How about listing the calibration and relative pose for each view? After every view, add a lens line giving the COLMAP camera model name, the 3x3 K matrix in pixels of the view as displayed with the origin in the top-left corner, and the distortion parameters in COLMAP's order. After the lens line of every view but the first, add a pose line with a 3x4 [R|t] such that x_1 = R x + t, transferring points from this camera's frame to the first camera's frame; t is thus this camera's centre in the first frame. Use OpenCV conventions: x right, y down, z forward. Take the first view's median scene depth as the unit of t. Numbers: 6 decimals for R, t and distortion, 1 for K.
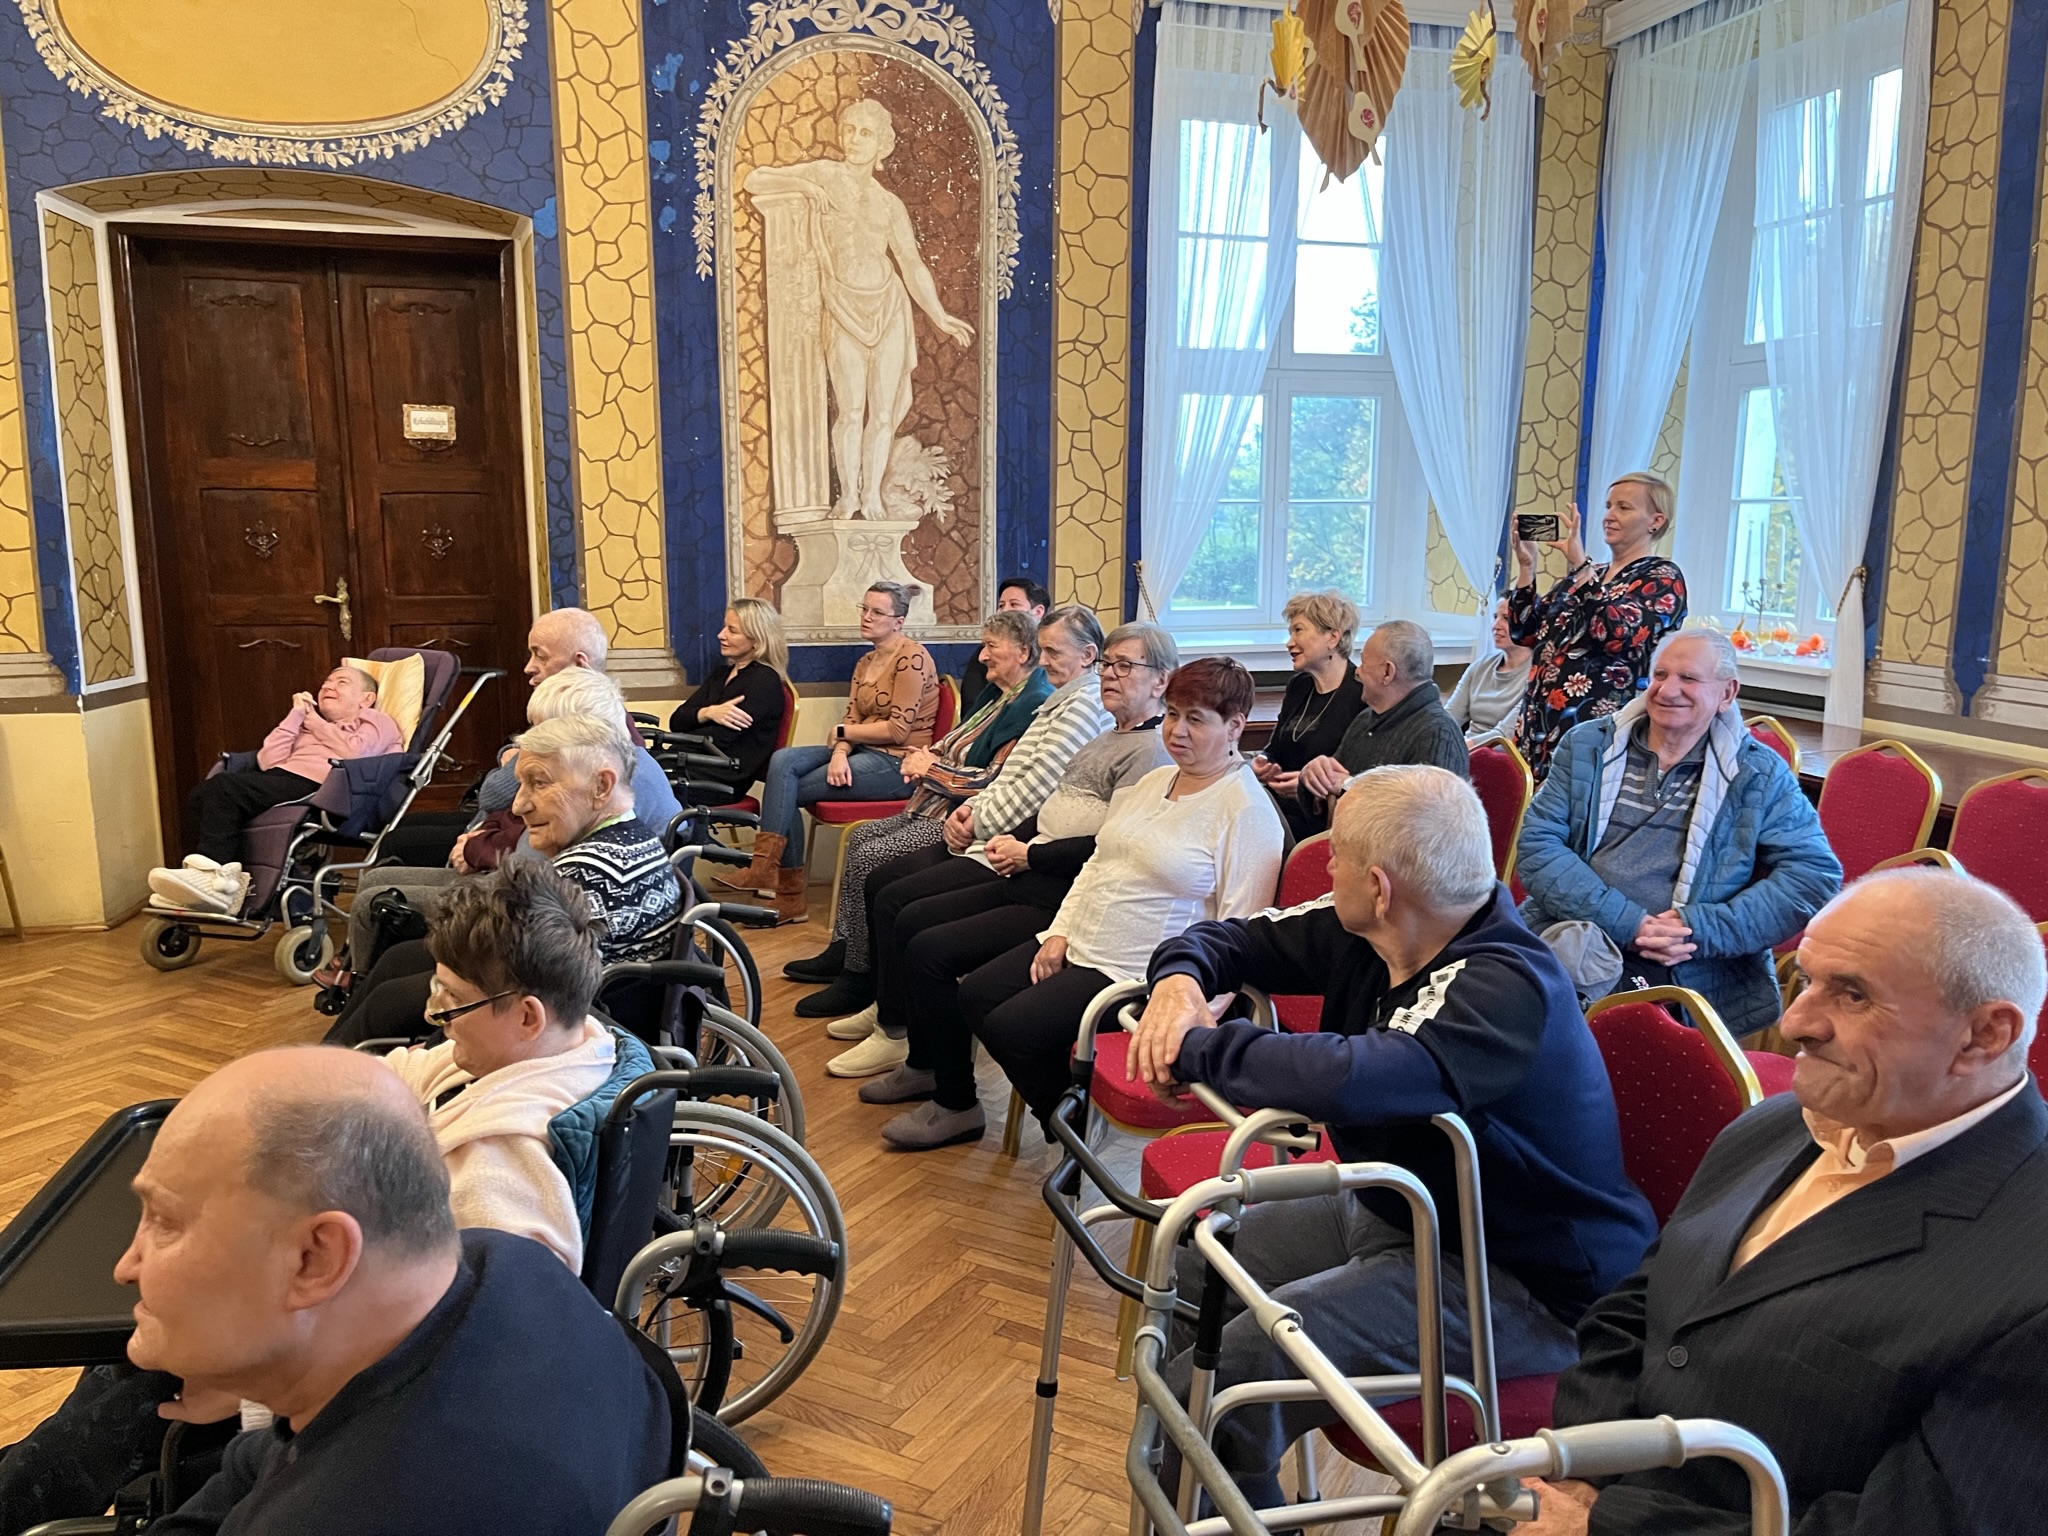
lens RADIAL K [[1544.9, 0, 1039.5], [0, 1544.9, 769.3], [0, 0, 1]] dist [0.081750, -0.113204]
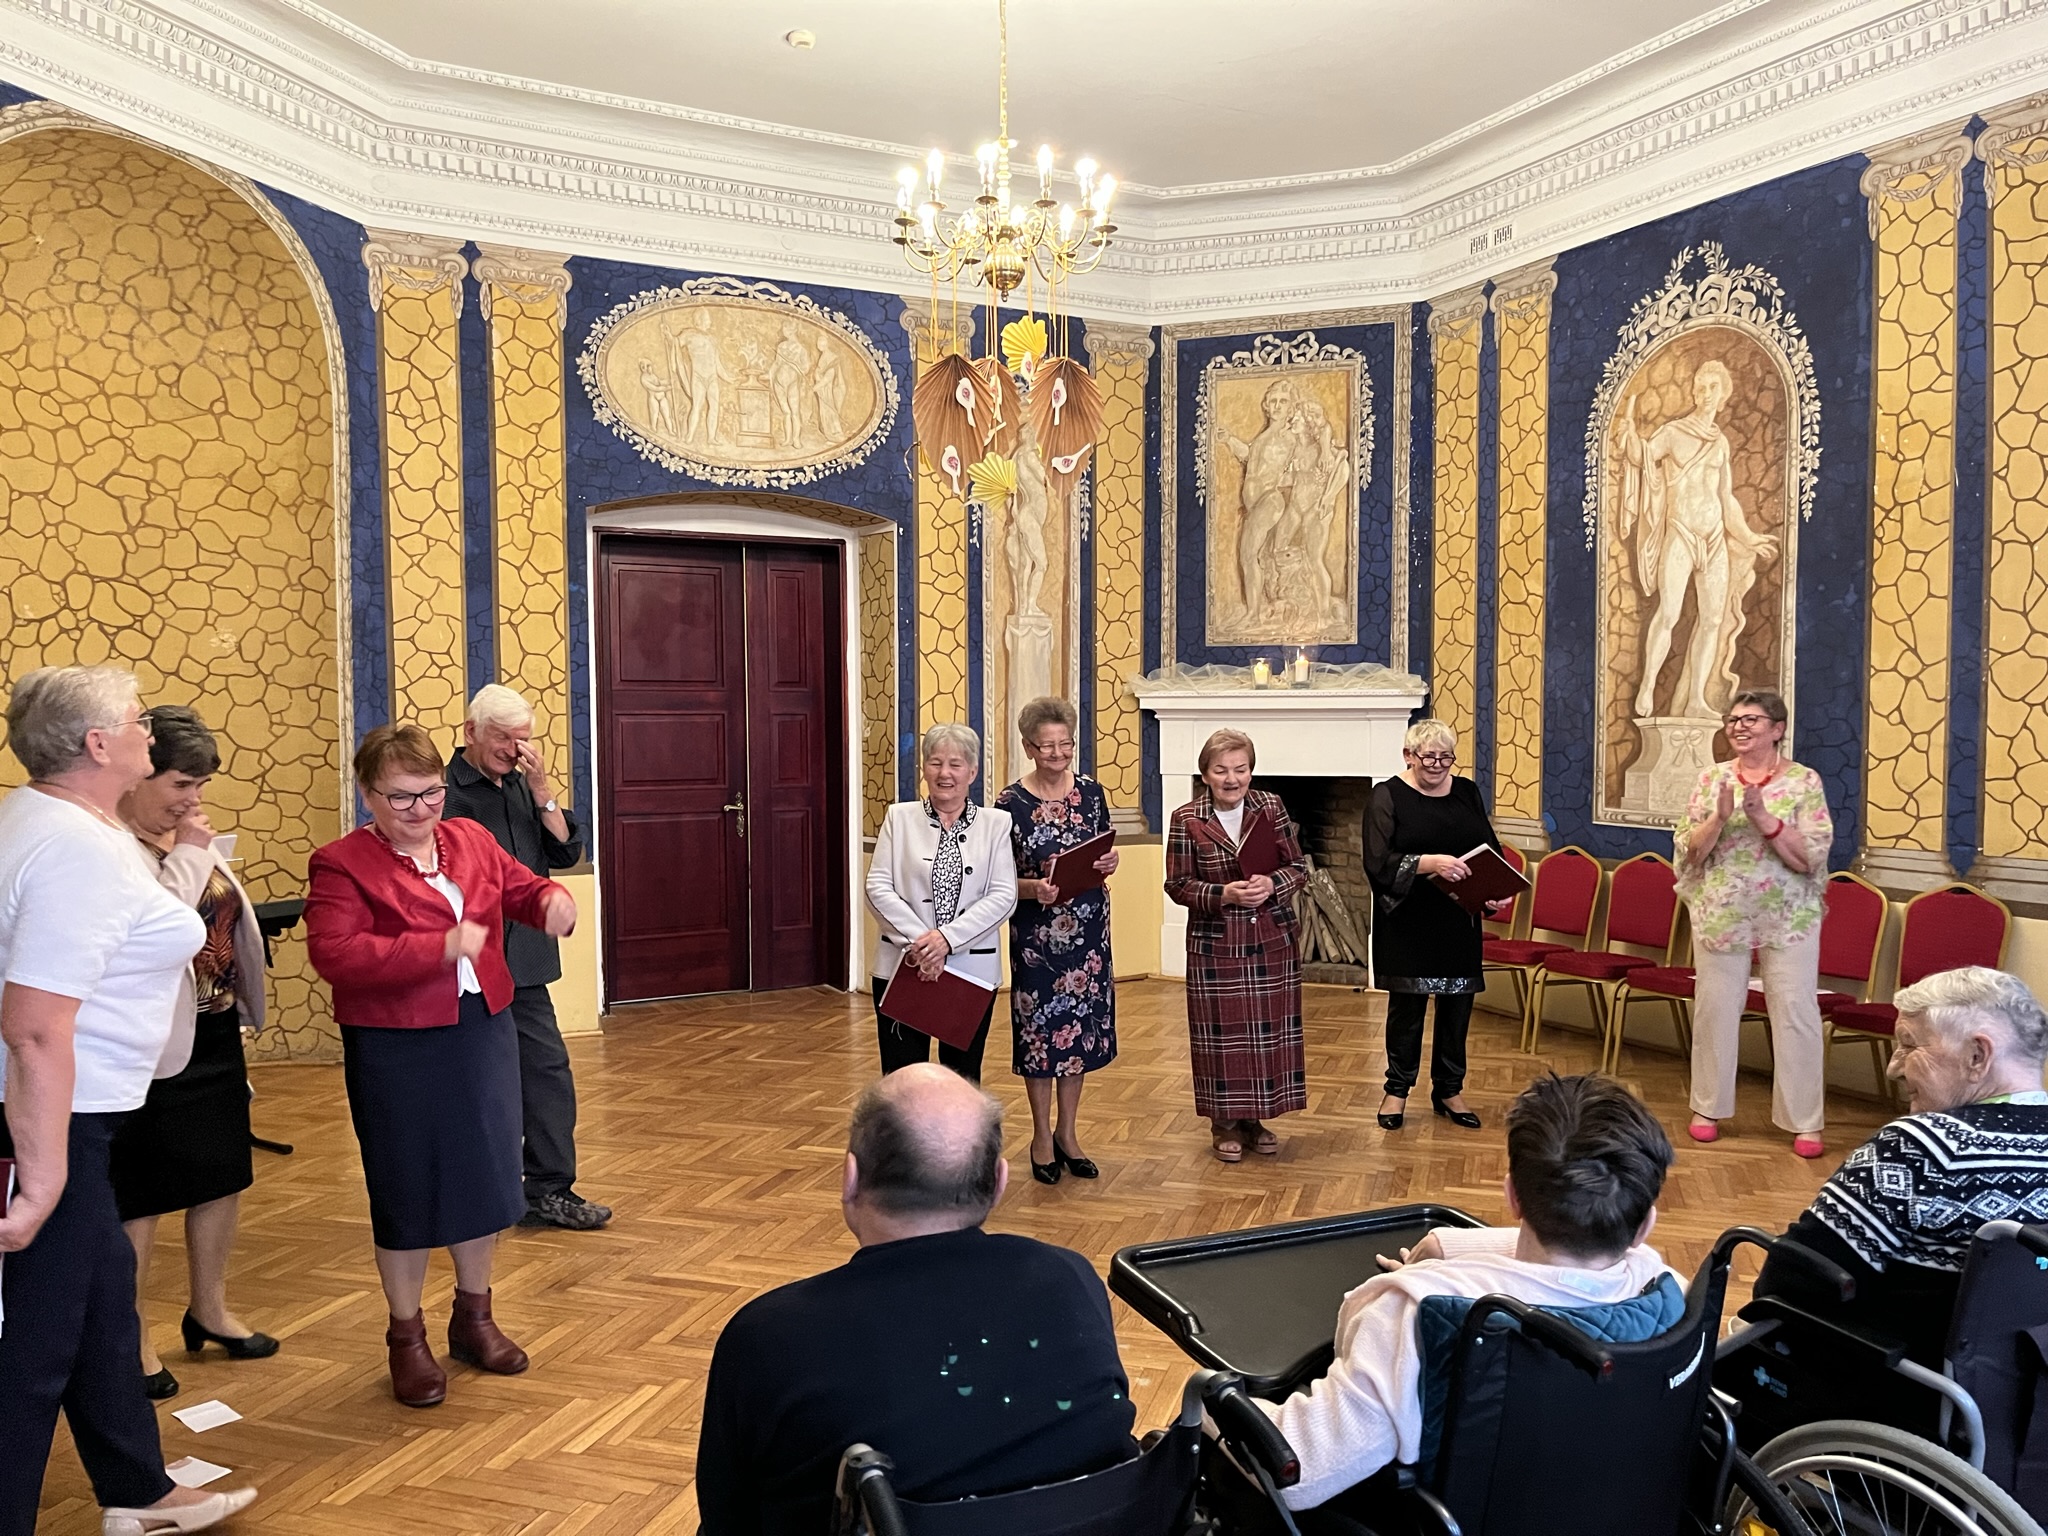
lens RADIAL K [[1561.9, 0, 1020.9], [0, 1561.9, 785.3], [0, 0, 1]] dist [0.035375, -0.012282]
pose [[0.200569, 0.042070, -0.978776, 0.201636], [-0.154501, 0.987934, 0.010803, -0.028147], [0.967420, 0.149055, 0.204648, 0.125905]]
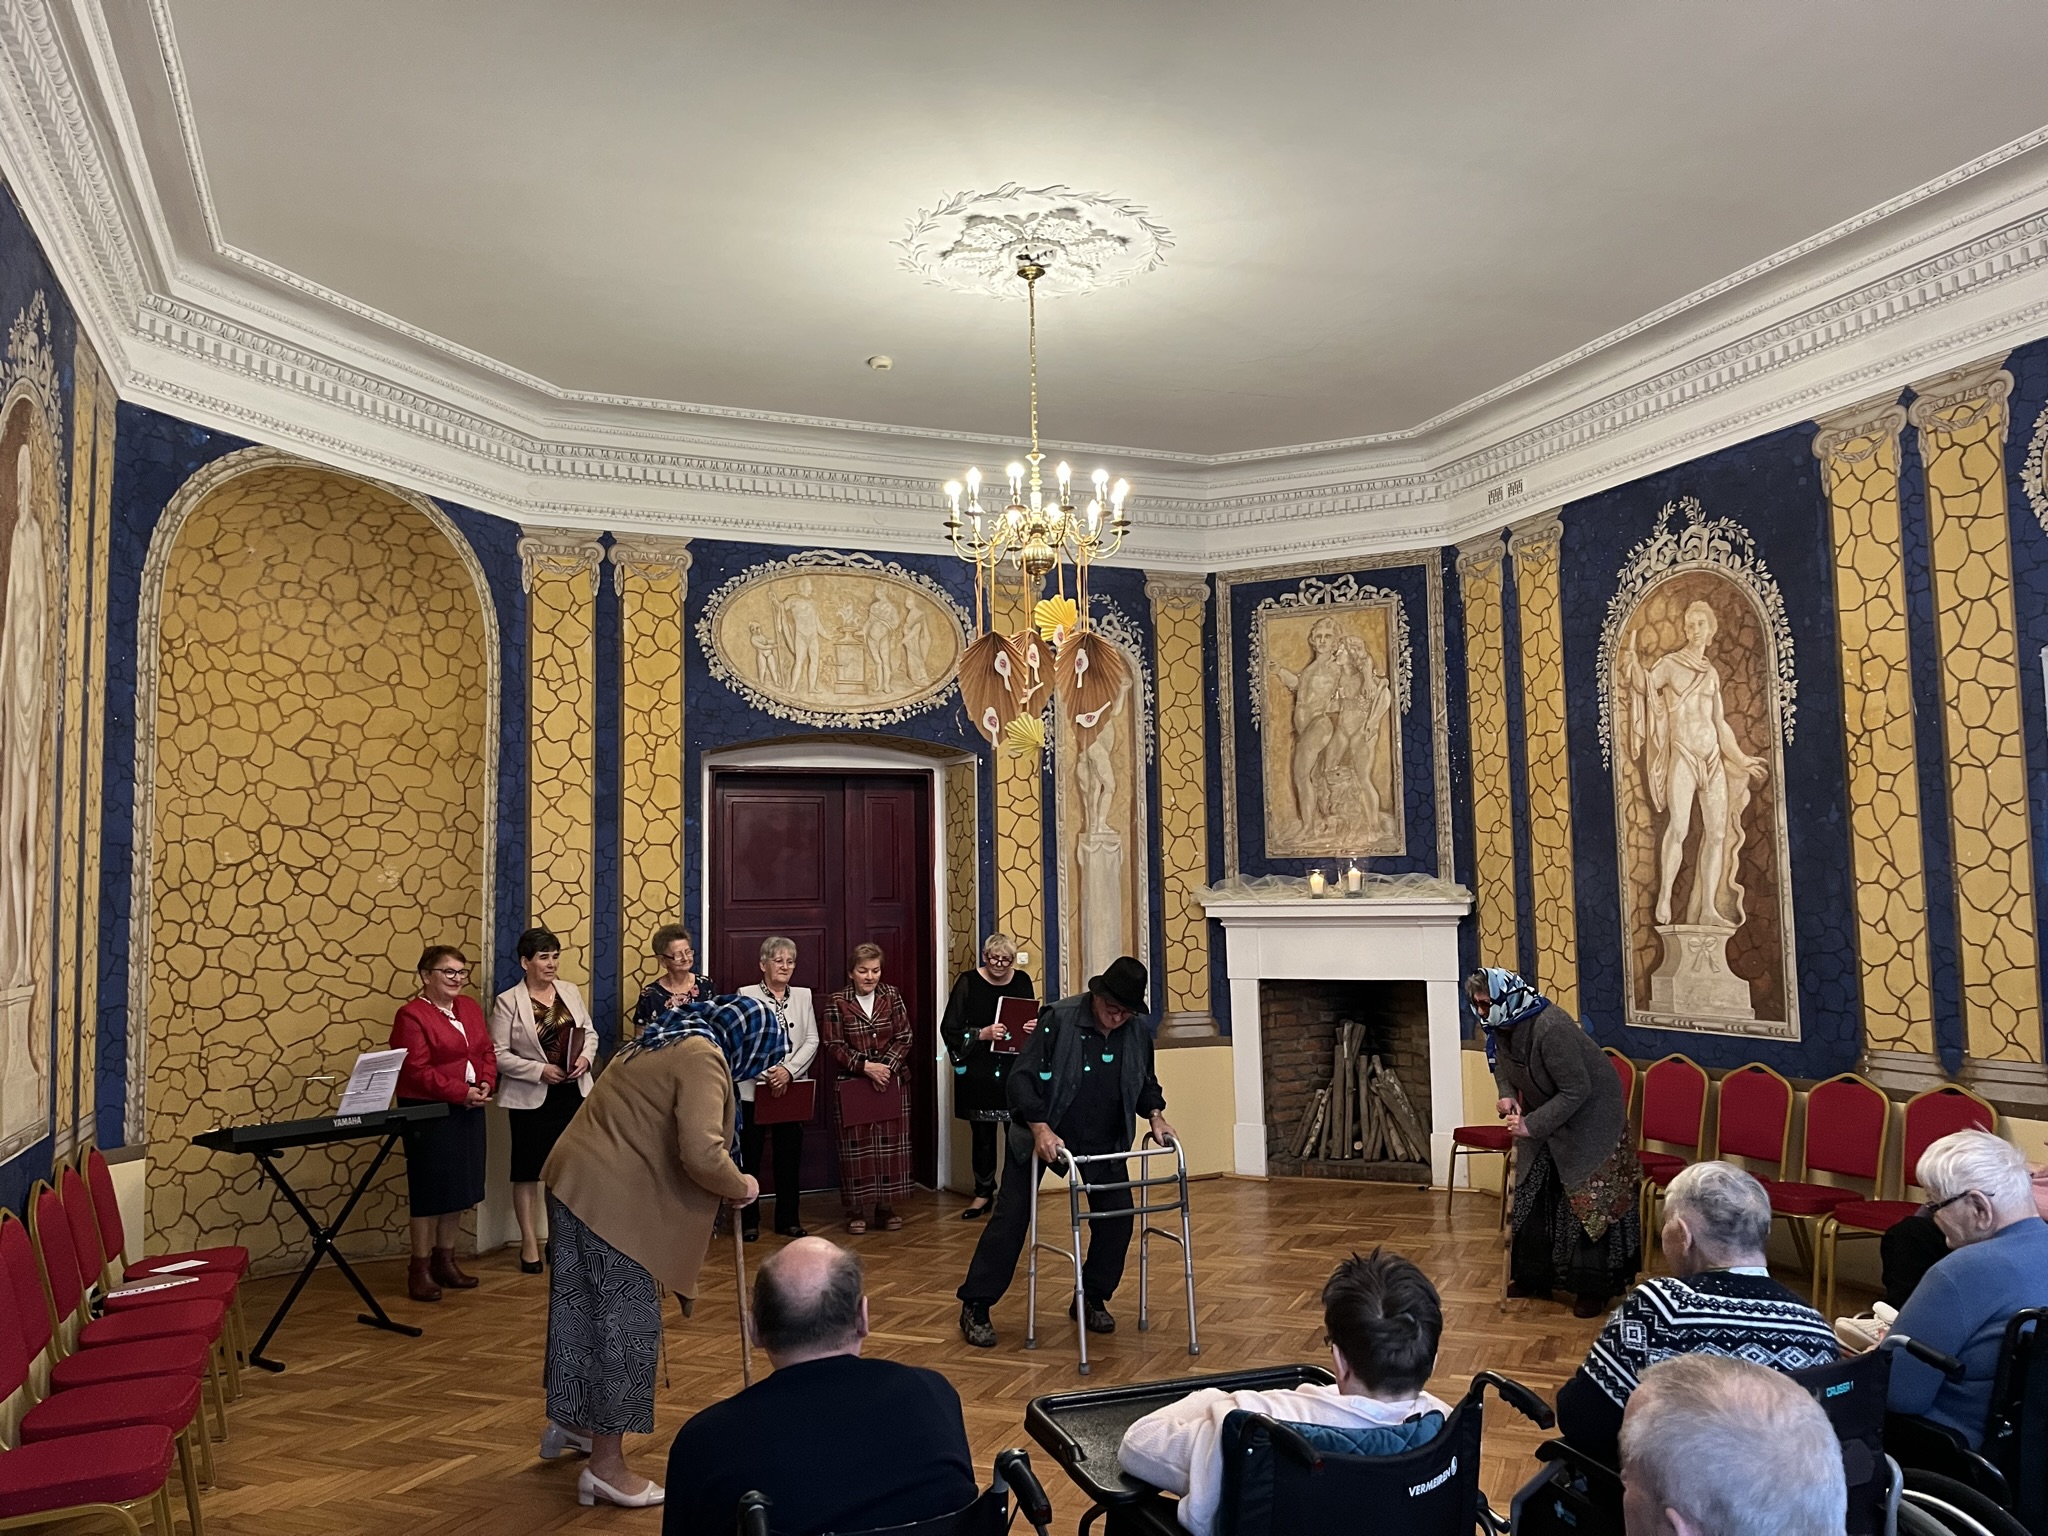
lens RADIAL K [[1553.8, 0, 1032.9], [0, 1553.8, 770.8], [0, 0, 1]] dist [0.063743, -0.066026]
pose [[0.117812, -0.091020, -0.988856, 0.337210], [-0.142054, 0.984005, -0.107497, -0.053432], [0.982823, 0.153135, 0.102997, 0.167489]]
